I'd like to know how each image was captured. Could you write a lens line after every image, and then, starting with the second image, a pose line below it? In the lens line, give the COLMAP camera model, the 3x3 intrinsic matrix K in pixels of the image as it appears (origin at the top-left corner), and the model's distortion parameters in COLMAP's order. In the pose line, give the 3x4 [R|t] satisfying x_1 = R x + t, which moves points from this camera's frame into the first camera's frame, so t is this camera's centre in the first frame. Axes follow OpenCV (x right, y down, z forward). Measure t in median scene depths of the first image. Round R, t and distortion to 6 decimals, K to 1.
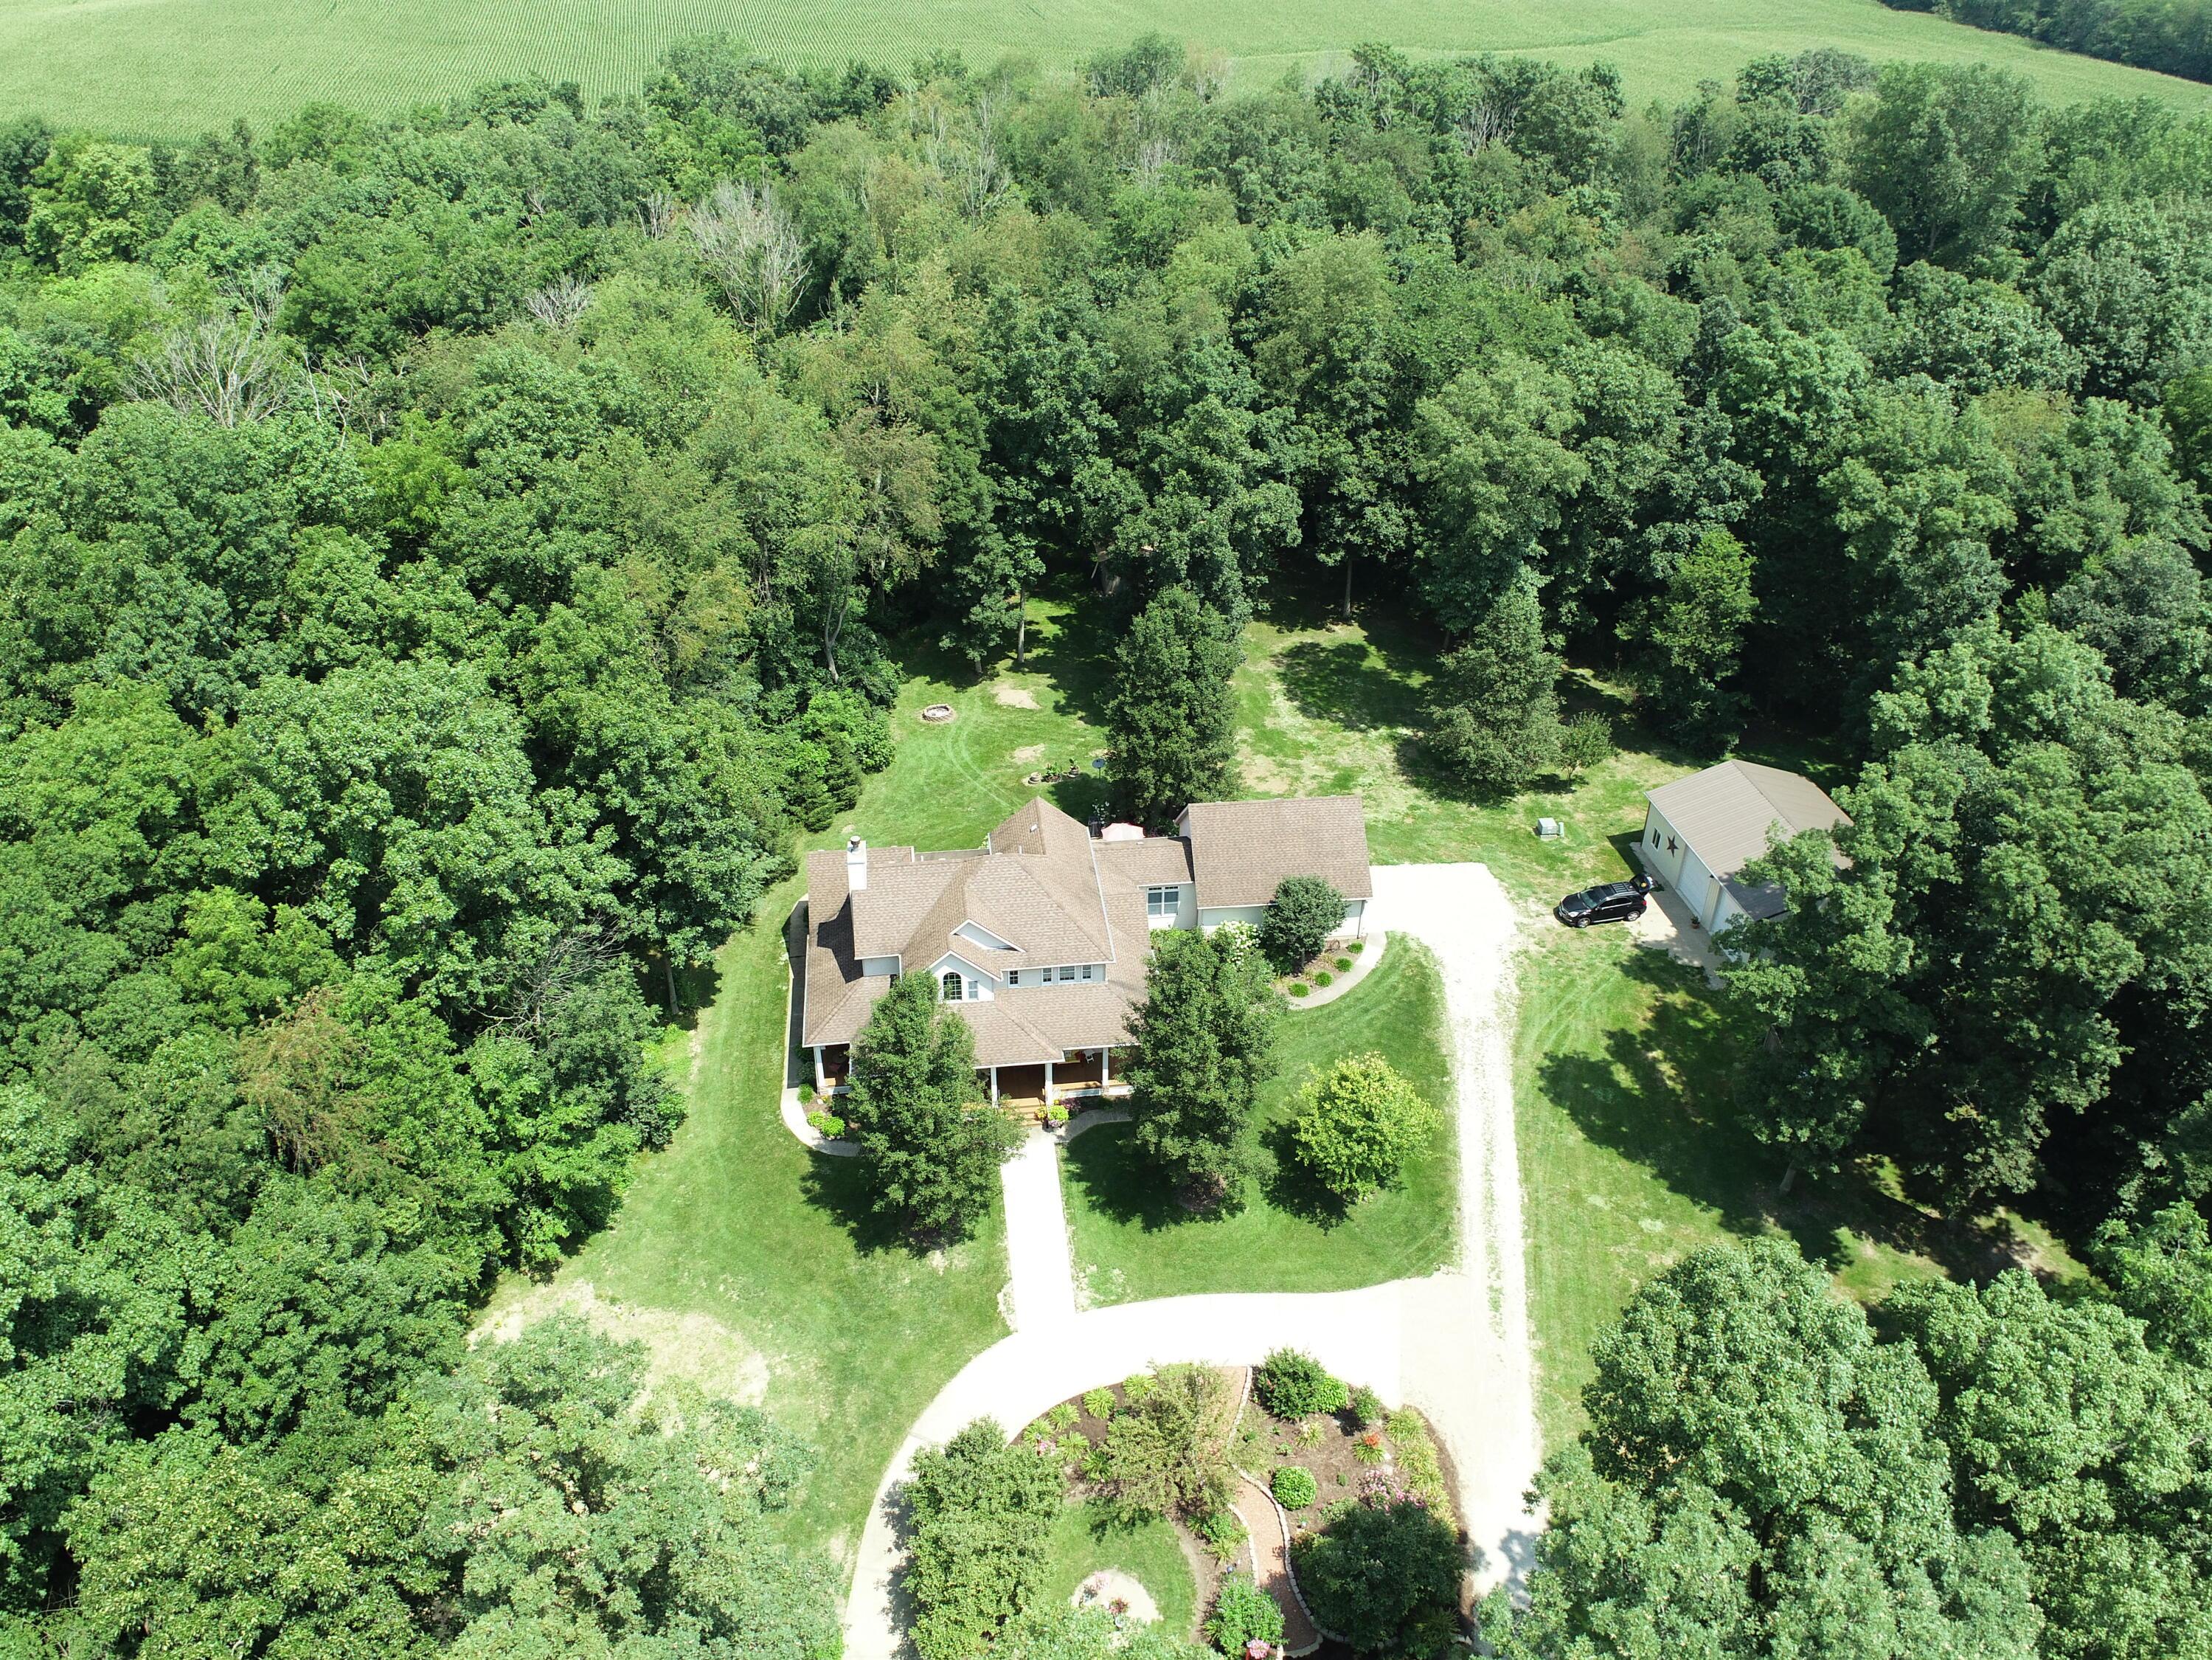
lens RADIAL K [[1688.0, 0, 1097.8], [0, 1688.0, 821.5], [0, 0, 1]] dist [-0.016011, 0.009791]
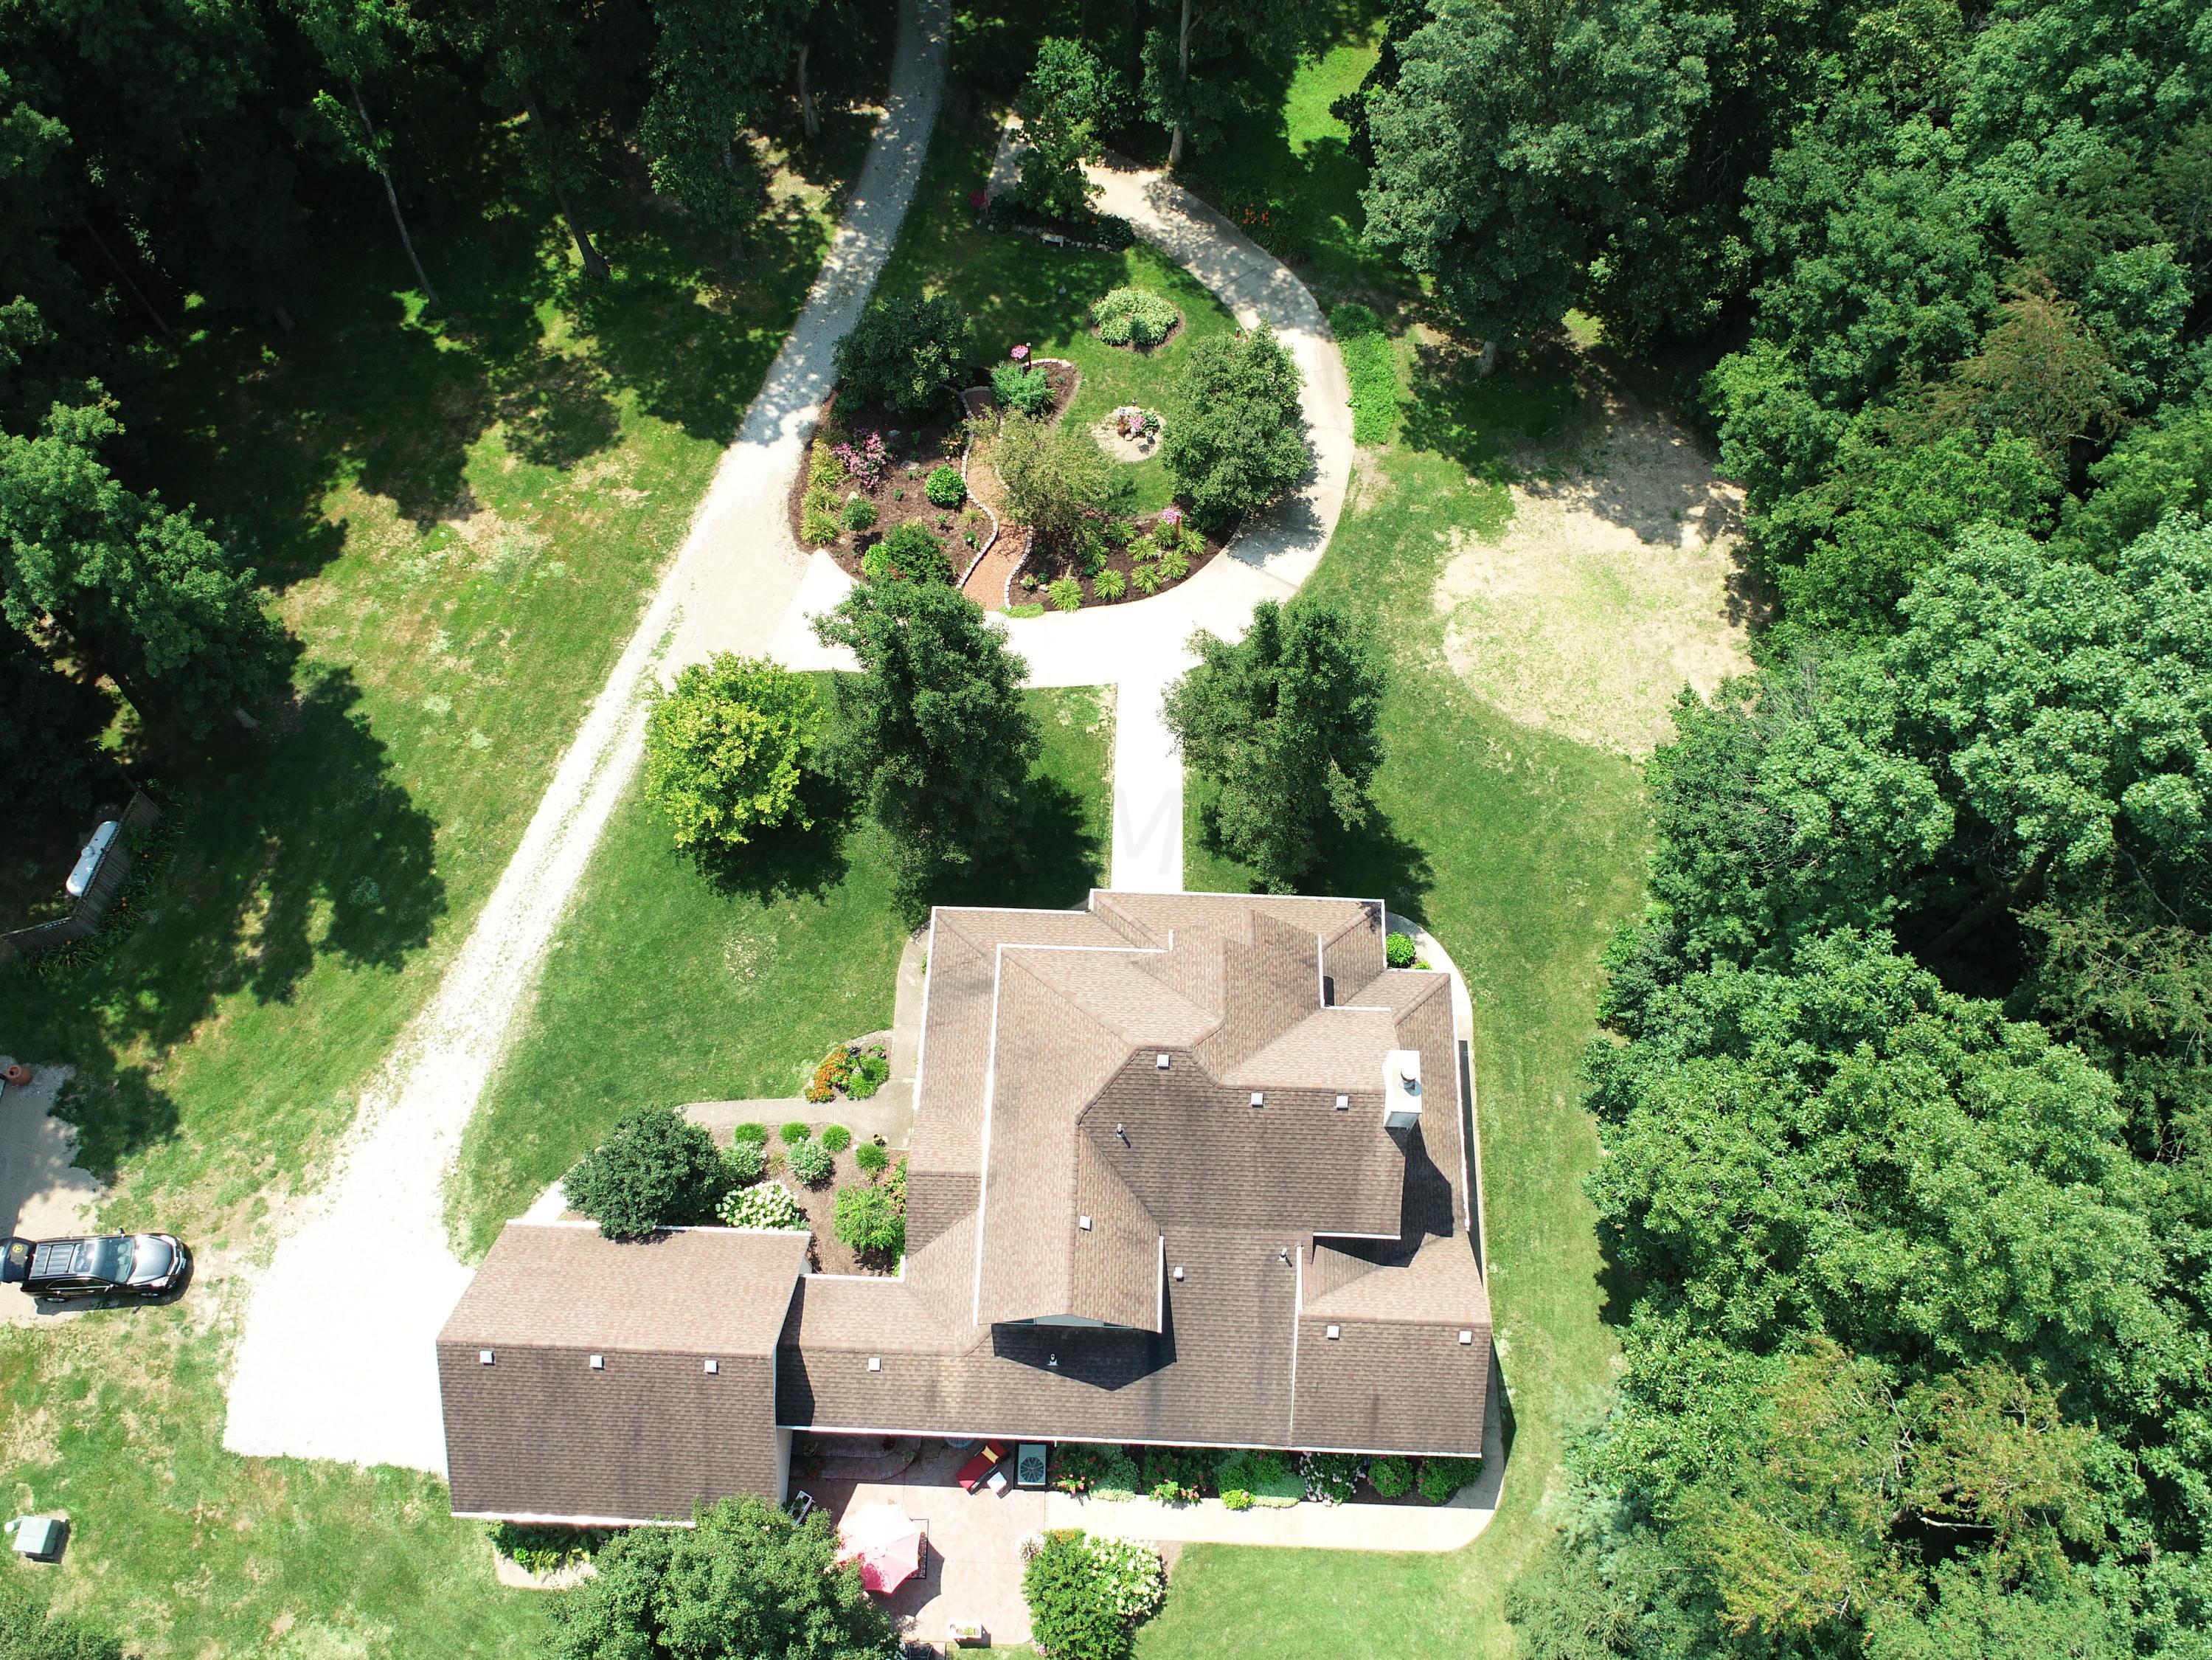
lens RADIAL K [[1688.0, 0, 1100.7], [0, 1688.0, 829.4], [0, 0, 1]] dist [-0.016011, 0.009791]
pose [[-0.988439, -0.140338, 0.057390, -0.051861], [0.073857, -0.115099, 0.990605, -0.481908], [-0.132414, 0.983391, 0.124133, 0.739166]]
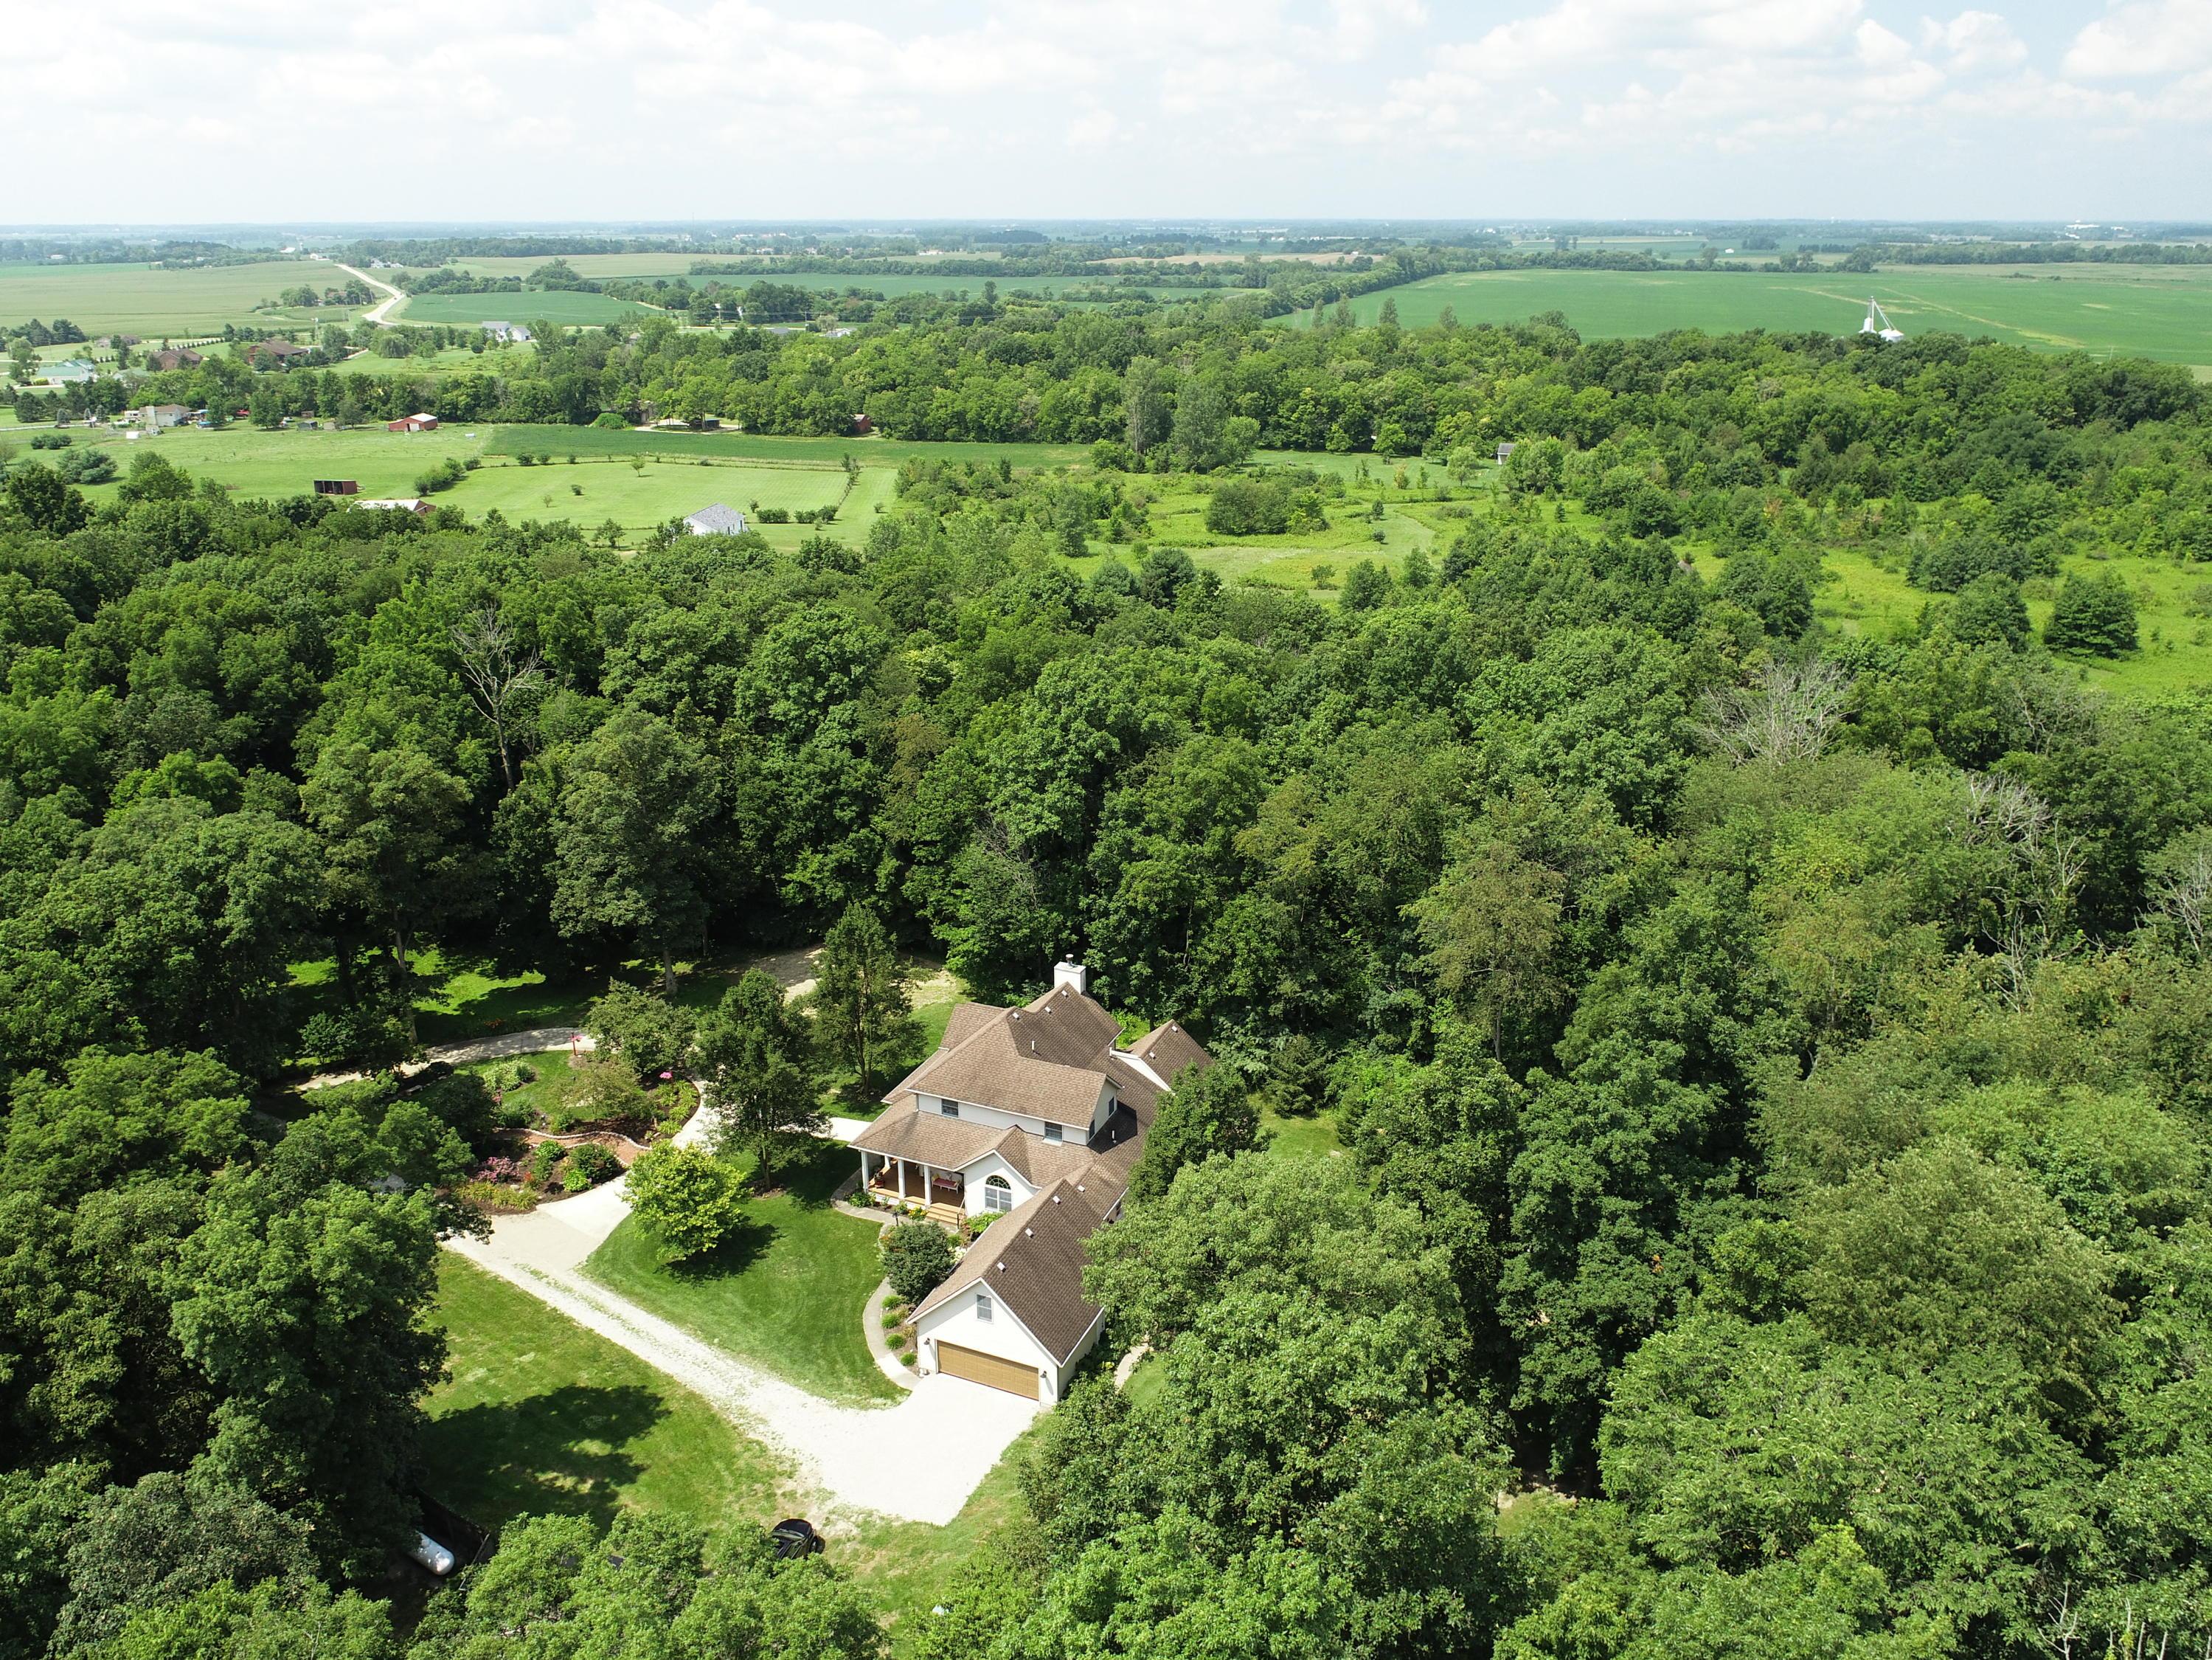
lens RADIAL K [[1688.0, 0, 1096.4], [0, 1688.0, 816.1], [0, 0, 1]] dist [-0.016011, 0.009791]
pose [[-0.502200, 0.288652, -0.815153, 0.753572], [-0.474951, 0.695668, 0.538950, -0.667462], [0.722645, 0.657819, -0.212269, 1.048957]]
